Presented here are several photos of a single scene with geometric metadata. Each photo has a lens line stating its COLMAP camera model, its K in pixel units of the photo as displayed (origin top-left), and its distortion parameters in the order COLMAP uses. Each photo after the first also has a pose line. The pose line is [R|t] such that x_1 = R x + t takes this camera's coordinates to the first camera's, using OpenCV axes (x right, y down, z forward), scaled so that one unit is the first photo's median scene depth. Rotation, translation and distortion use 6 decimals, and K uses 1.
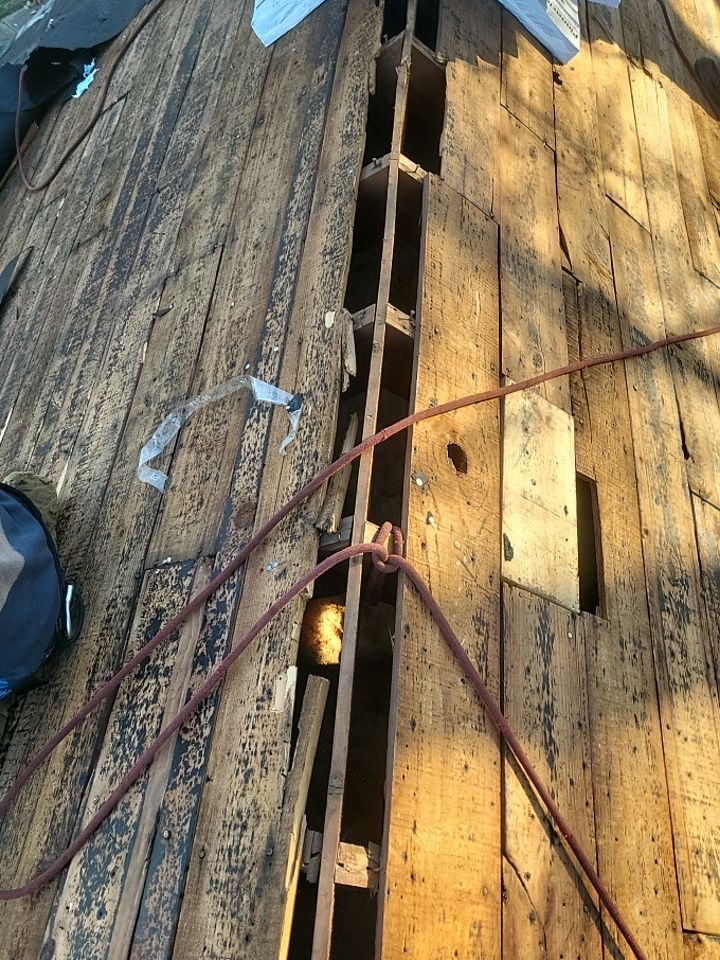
lens RADIAL K [[803.0, 0, 359.0], [0, 803.0, 467.7], [0, 0, 1]] dist [-0.124058, 0.185670]
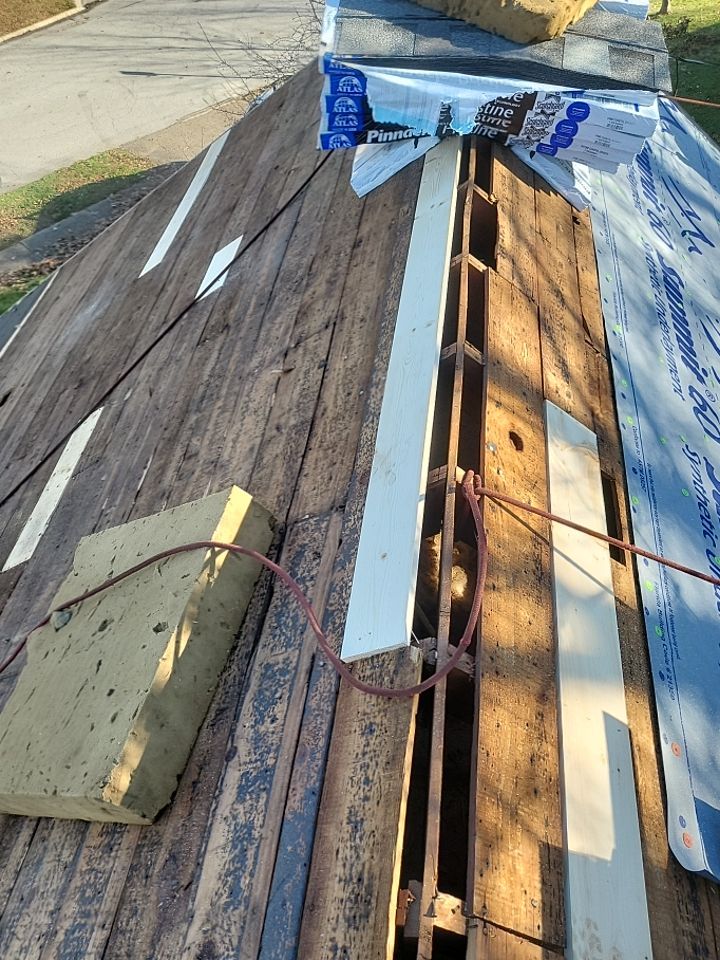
lens RADIAL K [[803.0, 0, 359.0], [0, 803.0, 467.7], [0, 0, 1]] dist [-0.124058, 0.185670]
pose [[0.999277, 0.016745, -0.034144, -0.093769], [-0.023469, 0.978013, -0.207220, 0.292318], [0.029924, 0.207871, 0.977698, -0.342521]]
